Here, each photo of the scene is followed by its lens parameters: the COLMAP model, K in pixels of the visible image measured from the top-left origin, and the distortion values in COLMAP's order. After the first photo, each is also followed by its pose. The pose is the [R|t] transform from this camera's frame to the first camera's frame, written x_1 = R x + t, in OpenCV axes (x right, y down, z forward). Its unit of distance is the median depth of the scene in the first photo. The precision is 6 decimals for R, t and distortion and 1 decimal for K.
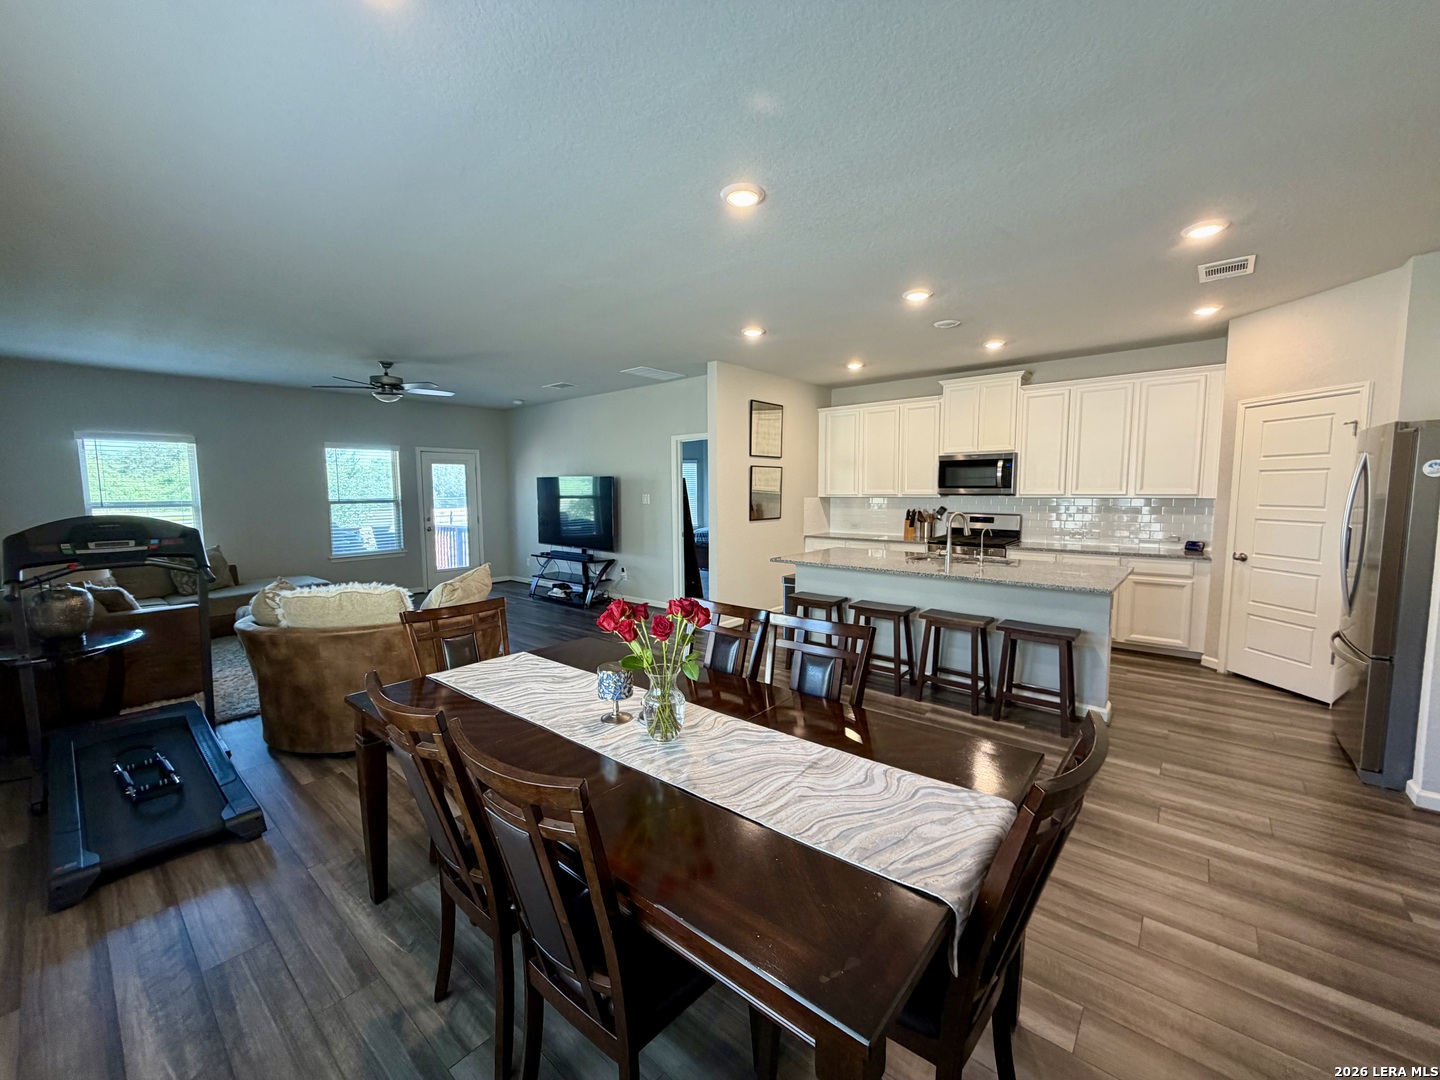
lens RADIAL K [[579.2, 0, 717.2], [0, 579.2, 540.4], [0, 0, 1]] dist [-0.000515, -0.000088]
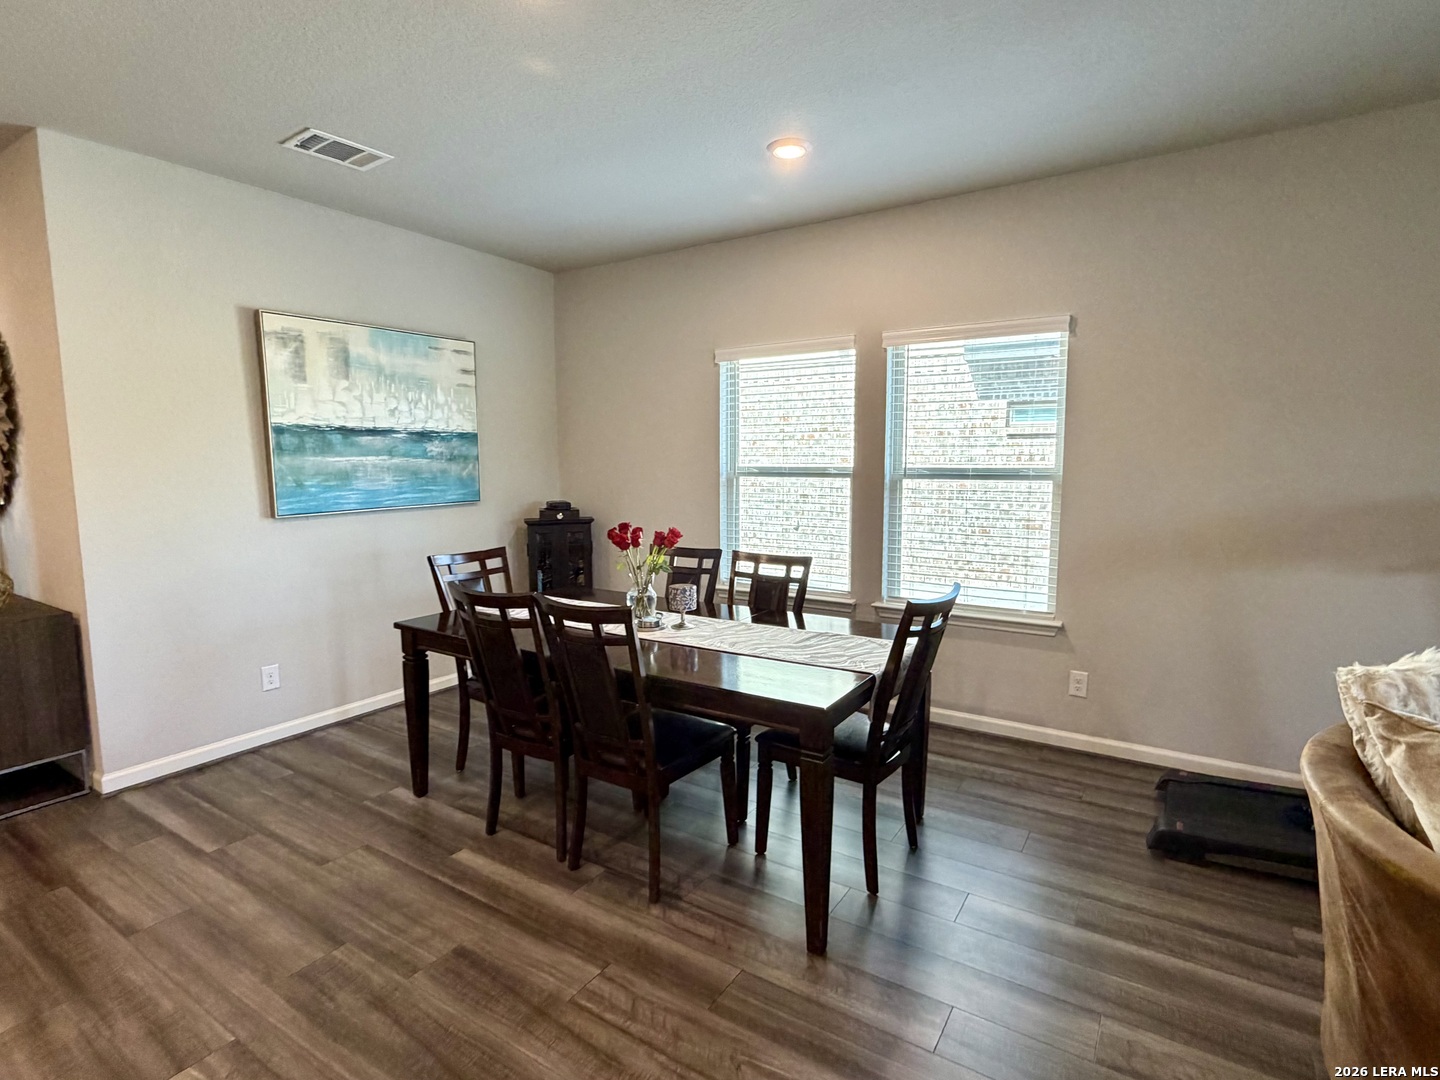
lens RADIAL K [[729.4, 0, 721.7], [0, 729.4, 536.2], [0, 0, 1]] dist [-0.004225, 0.000381]
pose [[-0.991761, 0.025294, -0.125581, -0.016488], [0.000187, 0.980597, 0.196033, -0.059012], [0.128102, 0.194394, -0.972523, 0.727175]]
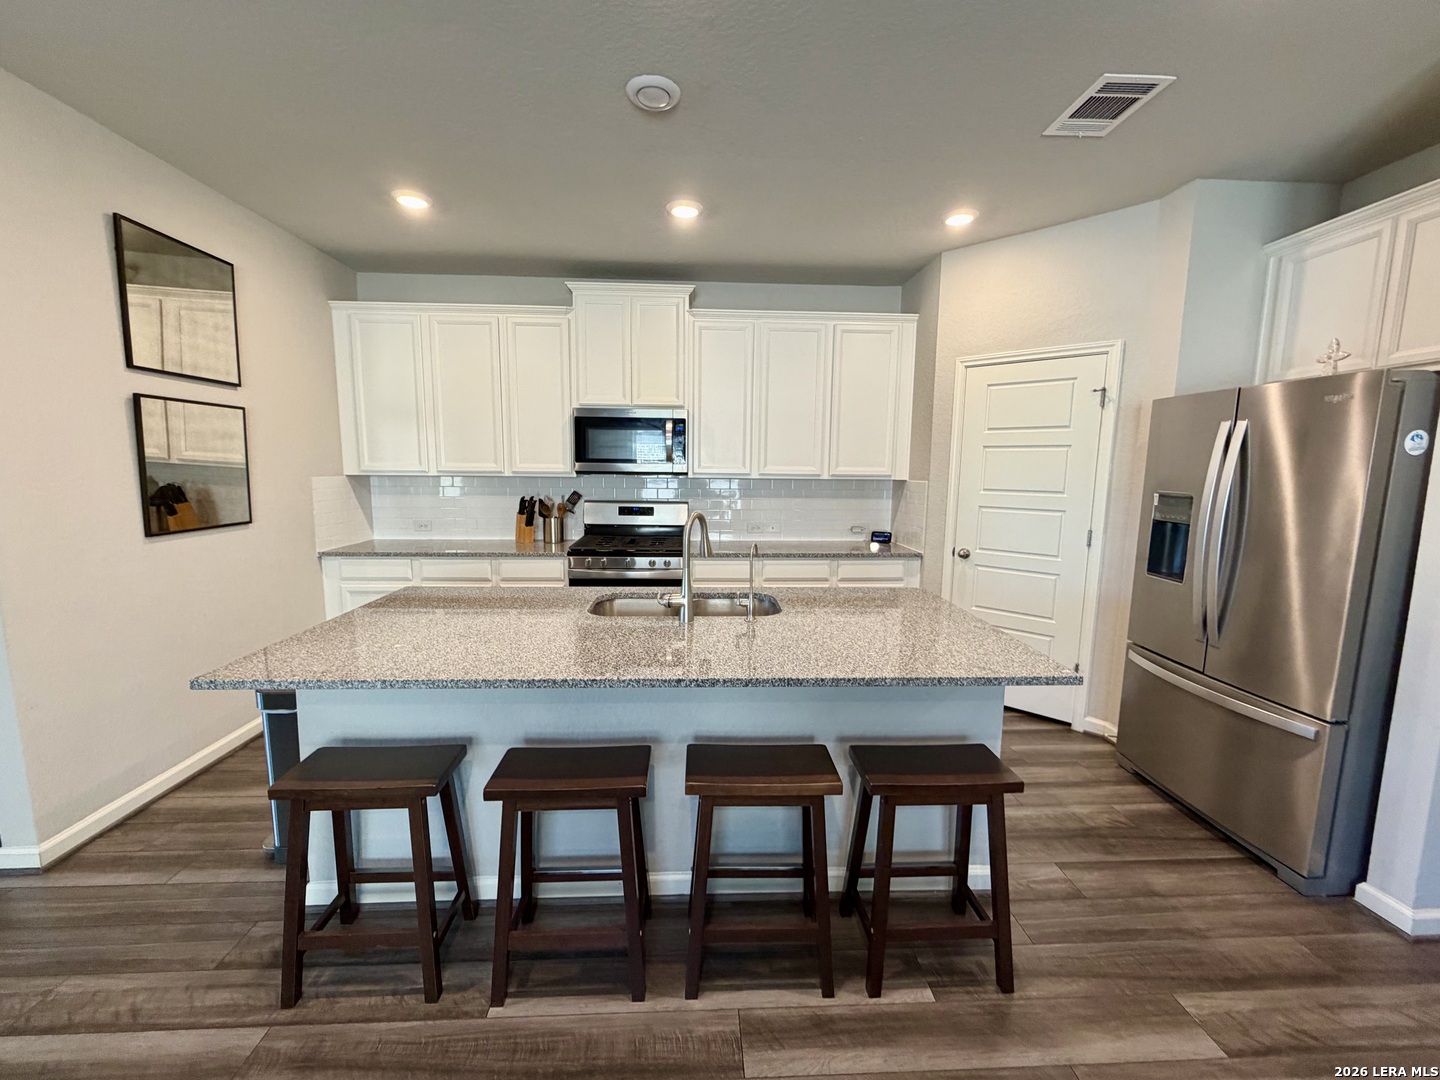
lens RADIAL K [[579.2, 0, 721.2], [0, 579.2, 541.2], [0, 0, 1]] dist [-0.000515, -0.000088]
pose [[0.729789, -0.073028, 0.679761, 0.071975], [0.044623, 0.997247, 0.059229, -0.035426], [-0.682214, -0.012892, 0.731039, 0.438251]]
